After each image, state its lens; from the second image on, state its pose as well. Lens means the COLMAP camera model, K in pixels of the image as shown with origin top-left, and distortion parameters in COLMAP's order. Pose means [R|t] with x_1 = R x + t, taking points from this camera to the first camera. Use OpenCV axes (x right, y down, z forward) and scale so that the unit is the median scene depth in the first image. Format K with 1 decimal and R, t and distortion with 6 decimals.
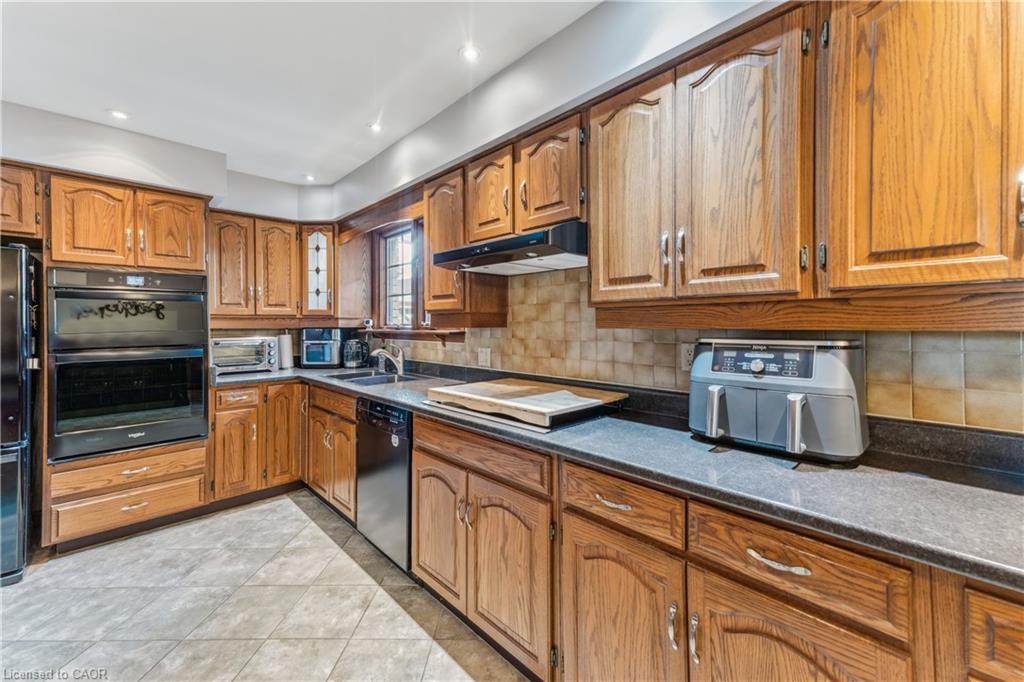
lens RADIAL K [[412.9, 0, 510.4], [0, 412.9, 323.8], [0, 0, 1]] dist [0.029470, -0.001167]
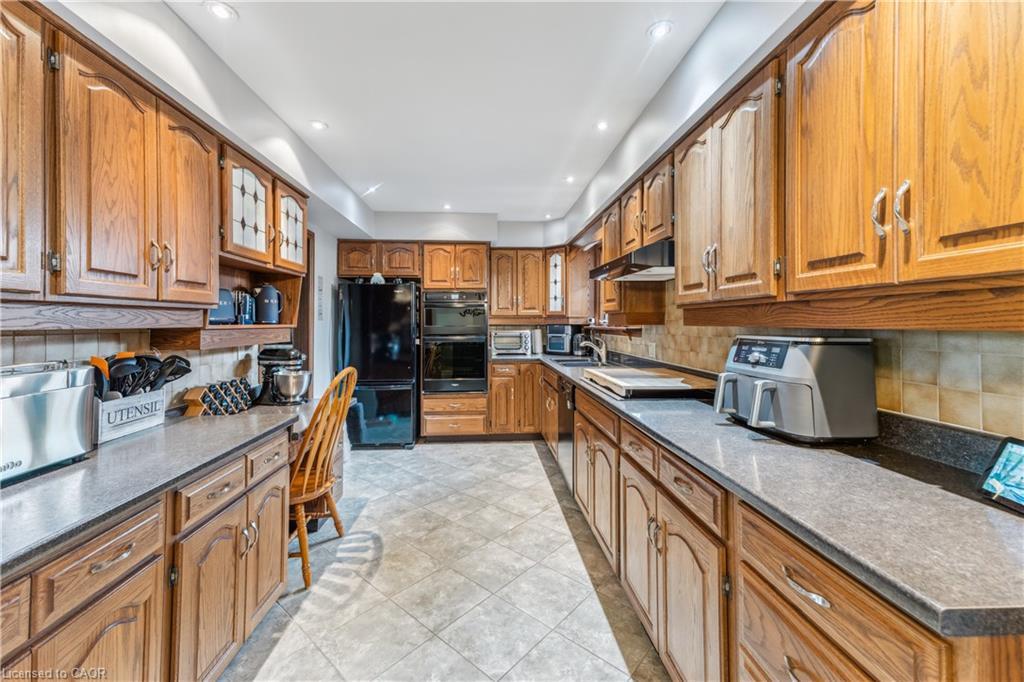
lens RADIAL K [[412.9, 0, 509.8], [0, 412.9, 319.3], [0, 0, 1]] dist [0.029470, -0.001167]
pose [[0.769199, -0.001828, -0.639007, 0.448859], [-0.001632, 0.999987, -0.004826, -0.001006], [0.639008, 0.004755, 0.769186, -0.202476]]
